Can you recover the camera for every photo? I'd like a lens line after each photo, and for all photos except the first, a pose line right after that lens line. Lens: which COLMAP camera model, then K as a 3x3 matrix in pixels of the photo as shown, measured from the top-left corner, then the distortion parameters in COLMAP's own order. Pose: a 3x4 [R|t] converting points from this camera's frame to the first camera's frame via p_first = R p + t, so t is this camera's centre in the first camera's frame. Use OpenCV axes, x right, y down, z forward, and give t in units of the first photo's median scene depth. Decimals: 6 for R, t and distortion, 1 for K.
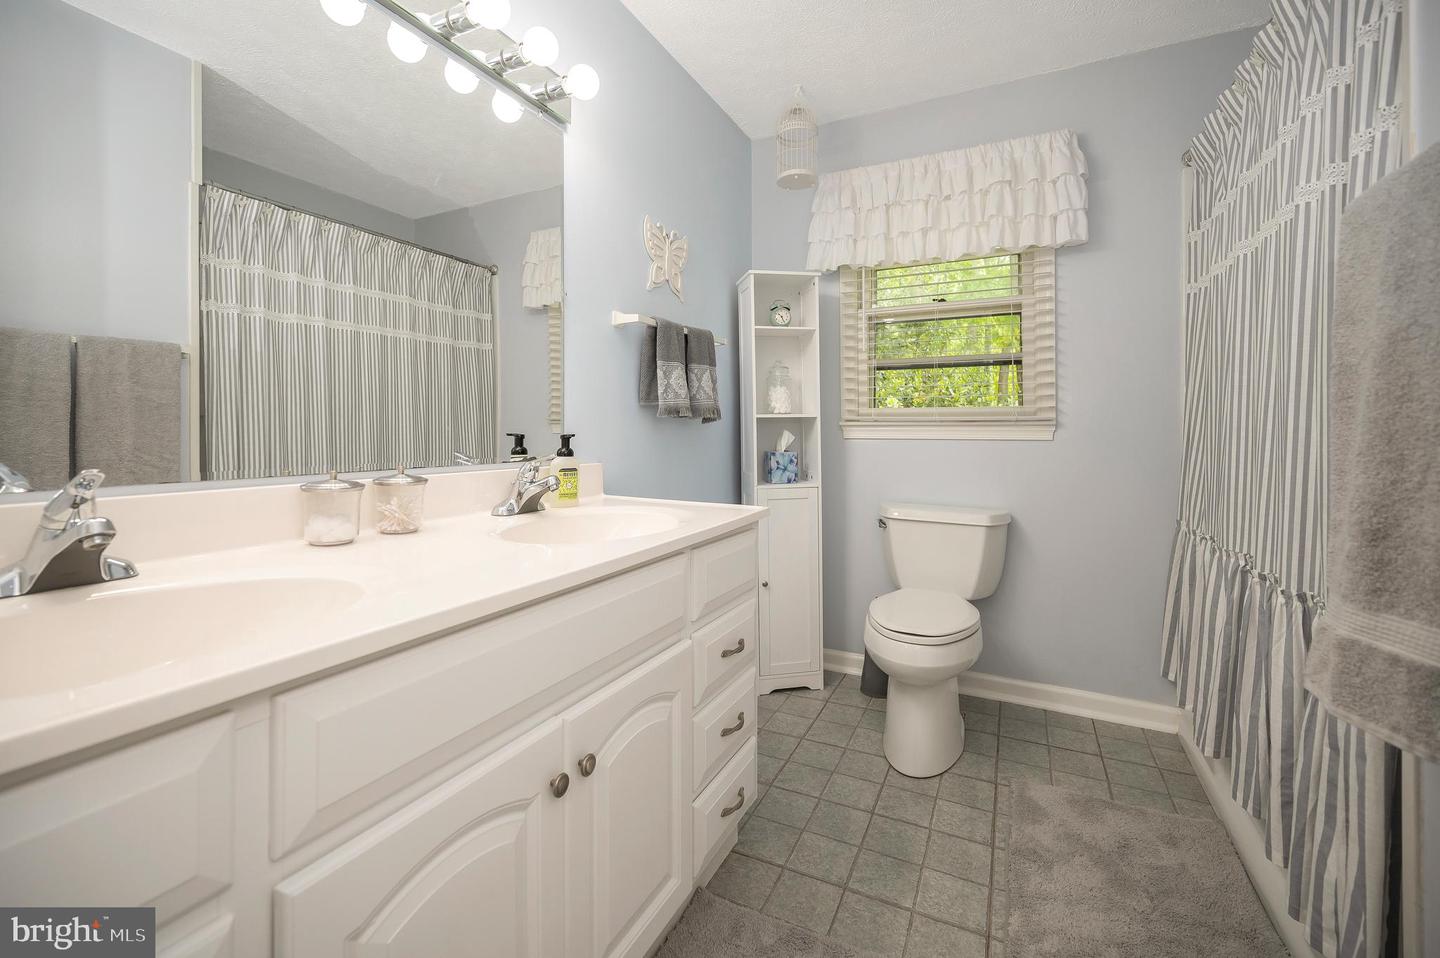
lens RADIAL K [[596.5, 0, 734.7], [0, 596.5, 469.2], [0, 0, 1]] dist [0.000171, -0.000076]
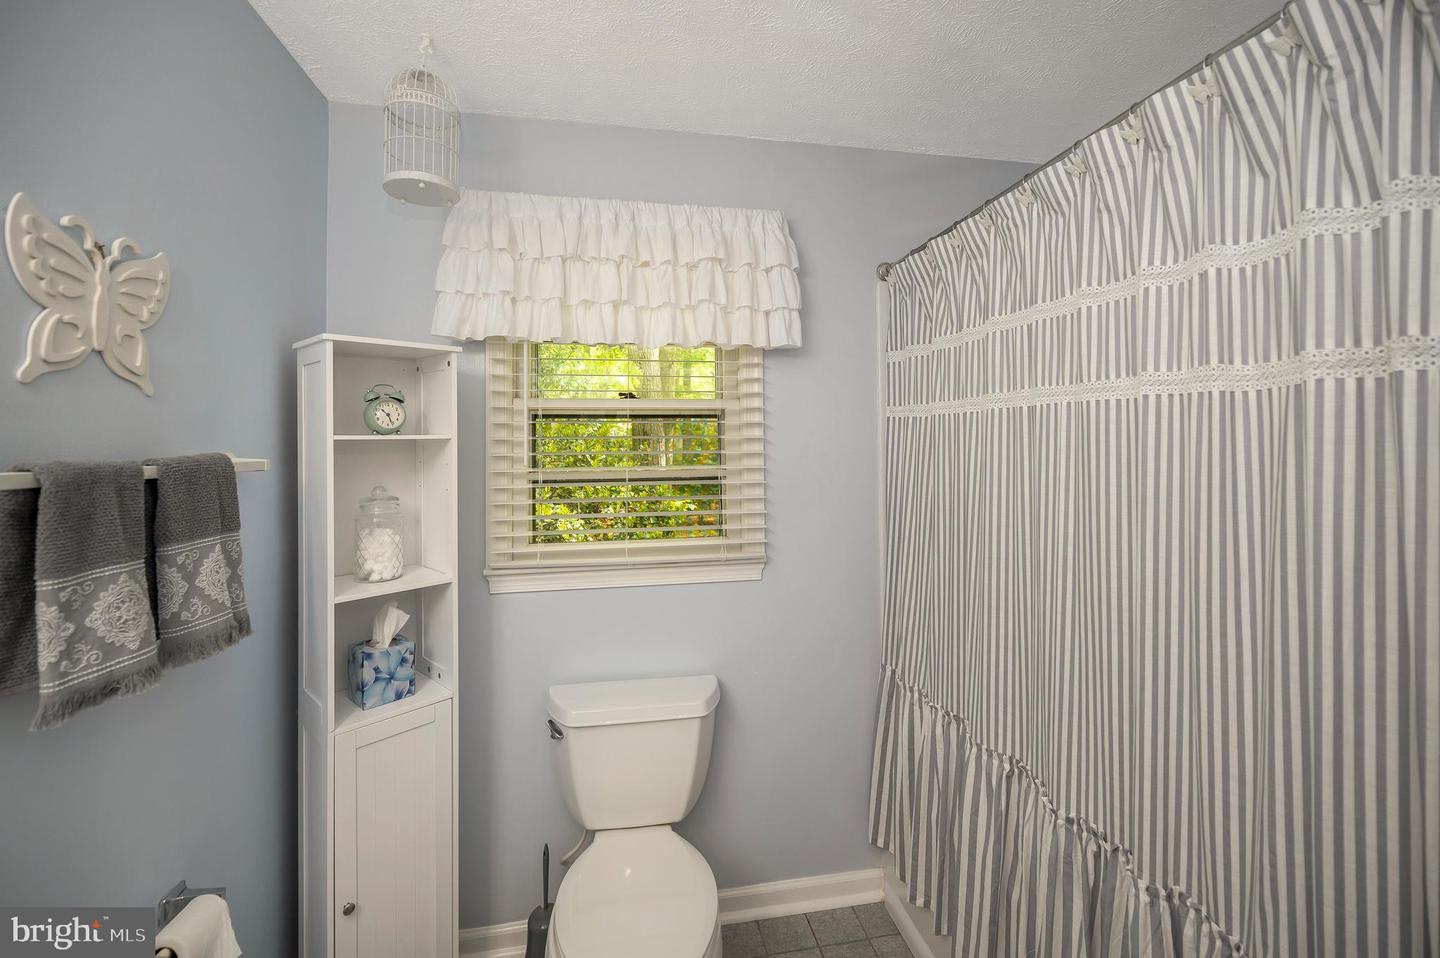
lens RADIAL K [[678.0, 0, 742.9], [0, 678.0, 477.1], [0, 0, 1]] dist [-0.003846, -0.000030]
pose [[0.828763, 0.013862, 0.559428, -0.000885], [0.027309, 0.997500, -0.065173, -0.145893], [-0.558933, 0.069290, 0.826313, 0.283106]]
